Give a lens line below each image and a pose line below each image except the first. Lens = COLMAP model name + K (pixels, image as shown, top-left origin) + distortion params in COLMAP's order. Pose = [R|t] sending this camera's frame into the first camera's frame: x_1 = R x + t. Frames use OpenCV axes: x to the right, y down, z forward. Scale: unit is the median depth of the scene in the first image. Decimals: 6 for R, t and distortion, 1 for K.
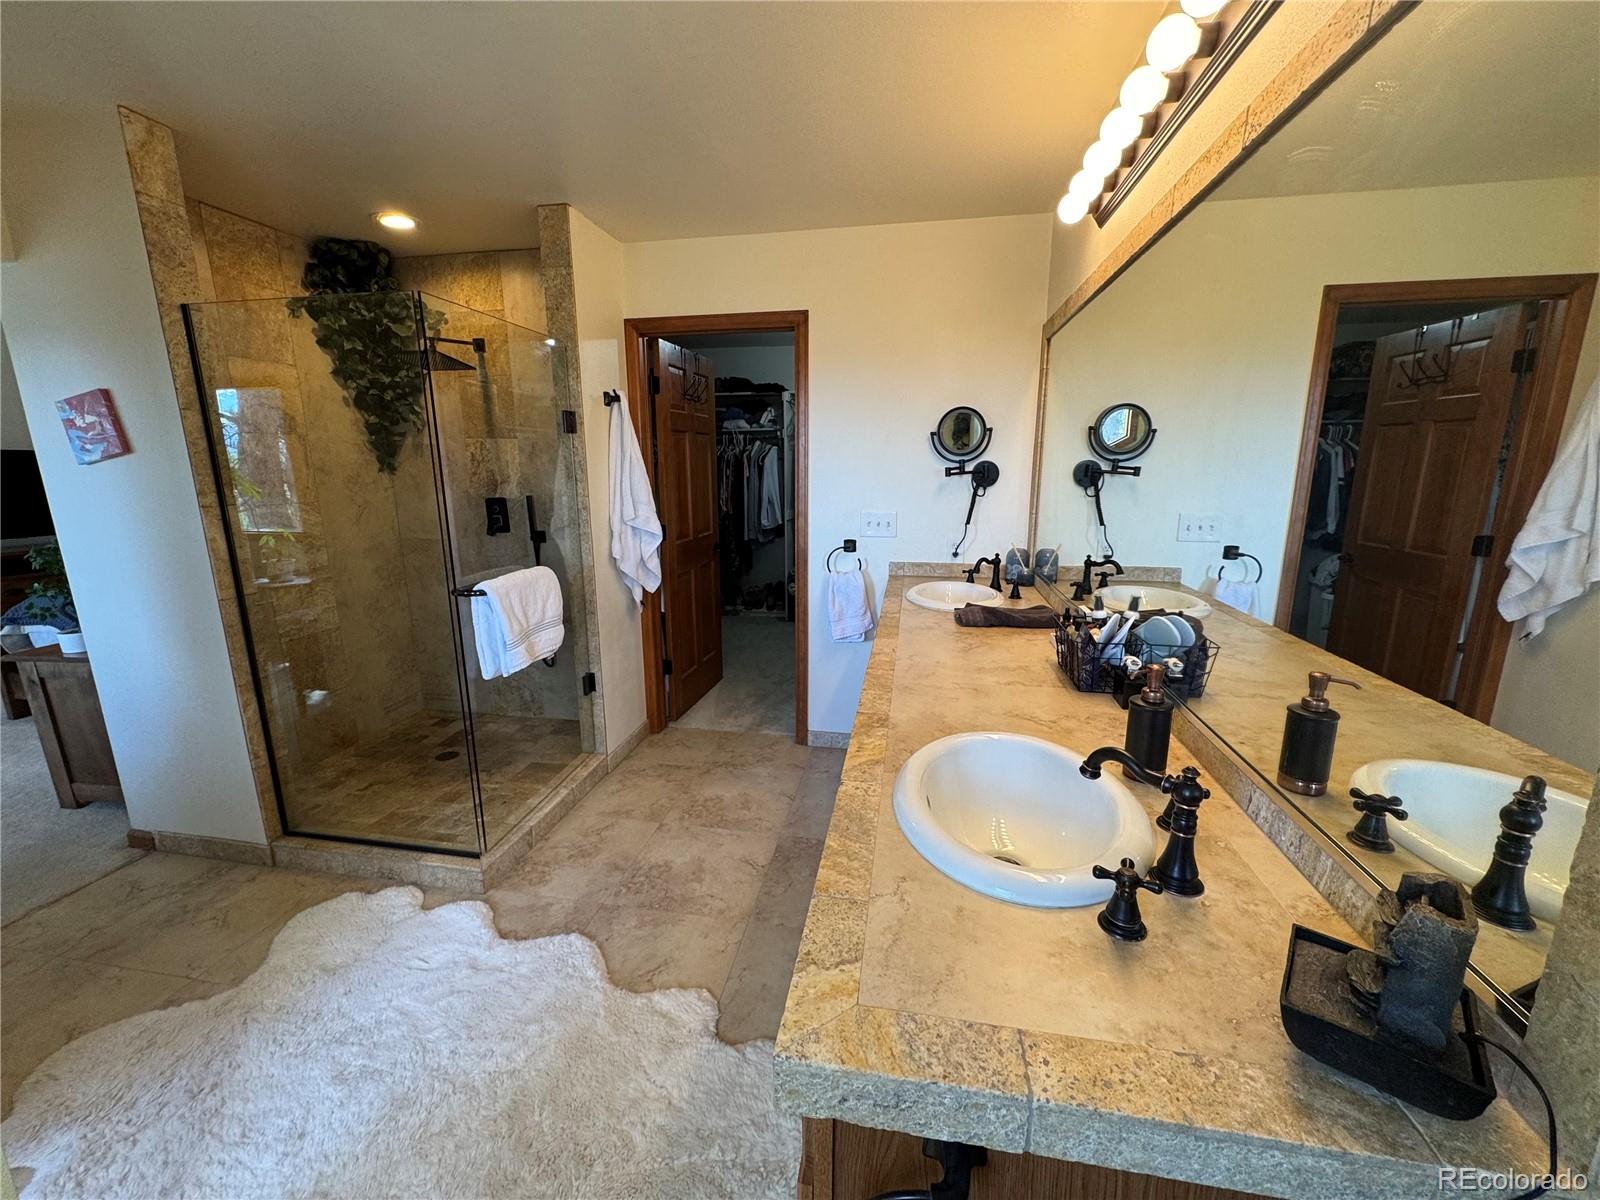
lens RADIAL K [[638.9, 0, 800.0], [0, 638.9, 601.3], [0, 0, 1]] dist [-0.001983, -0.000313]
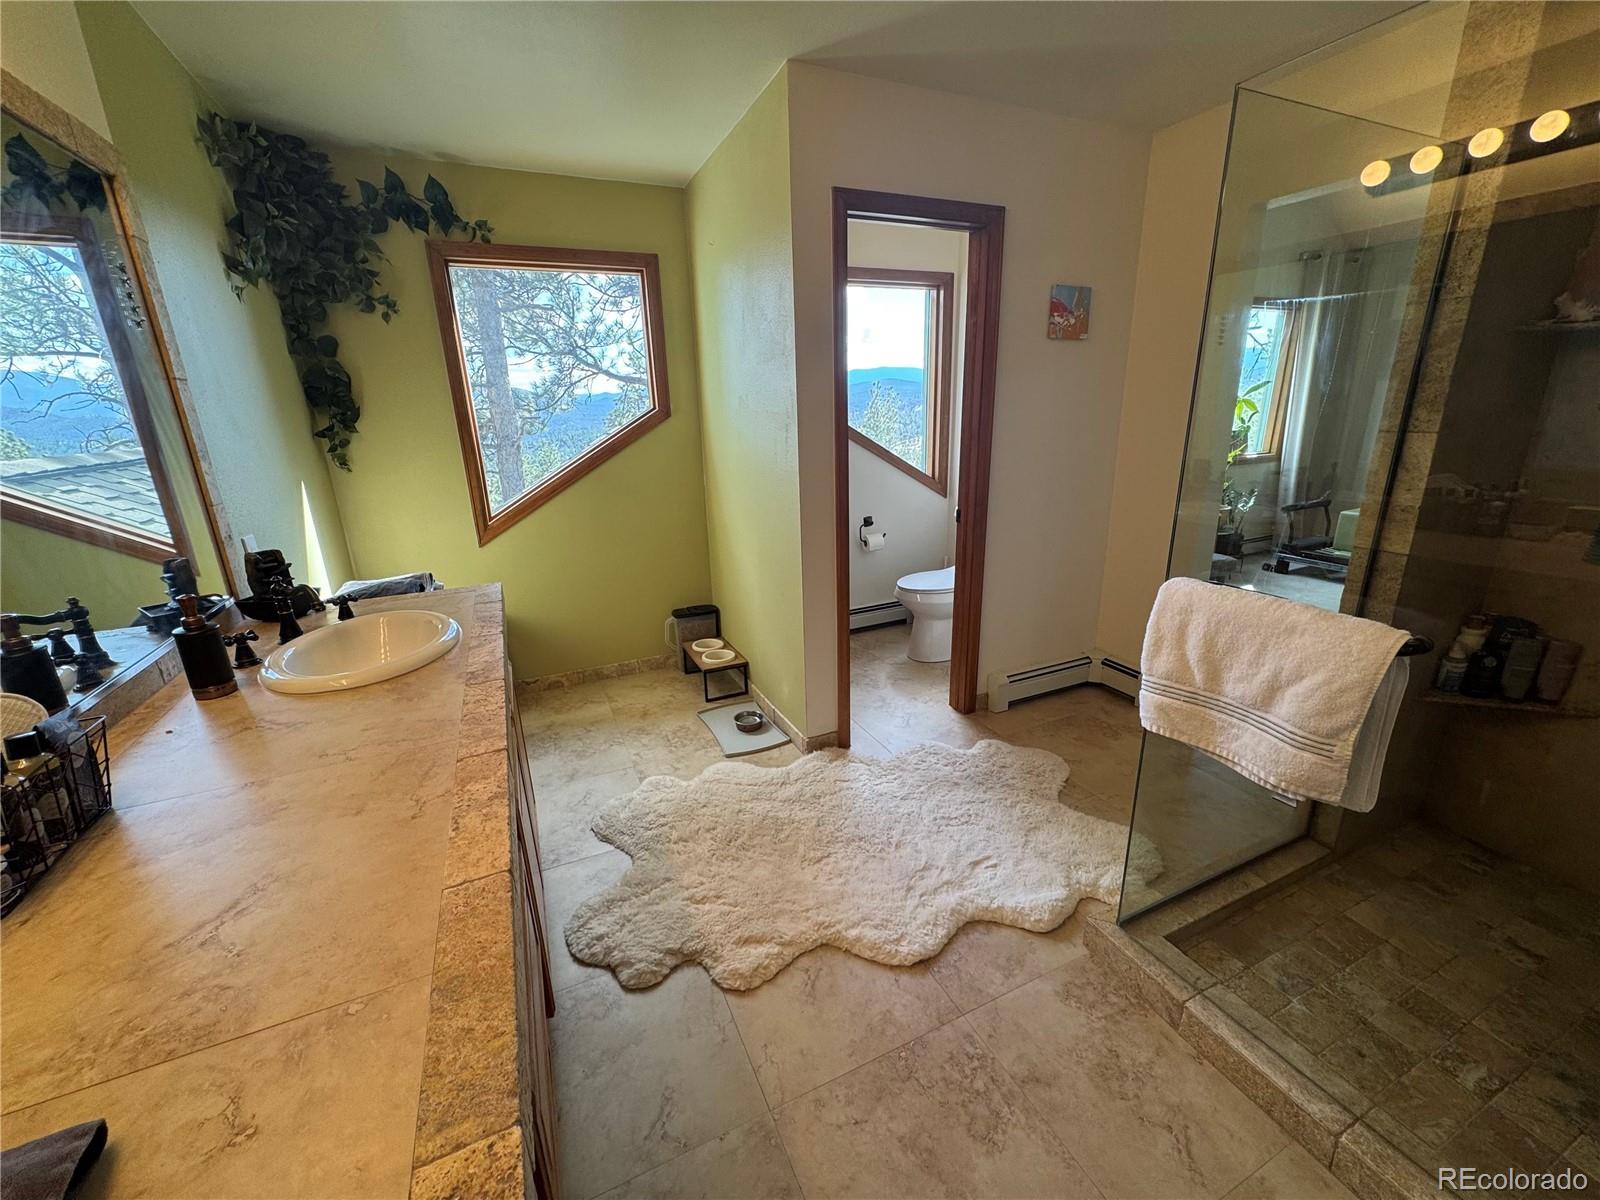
lens RADIAL K [[638.9, 0, 795.3], [0, 638.9, 595.0], [0, 0, 1]] dist [-0.001983, -0.000313]
pose [[-0.822645, 0.187700, -0.536678, 0.140588], [-0.093832, 0.886169, 0.453762, -0.249163], [0.560759, 0.423642, -0.711391, 1.203445]]
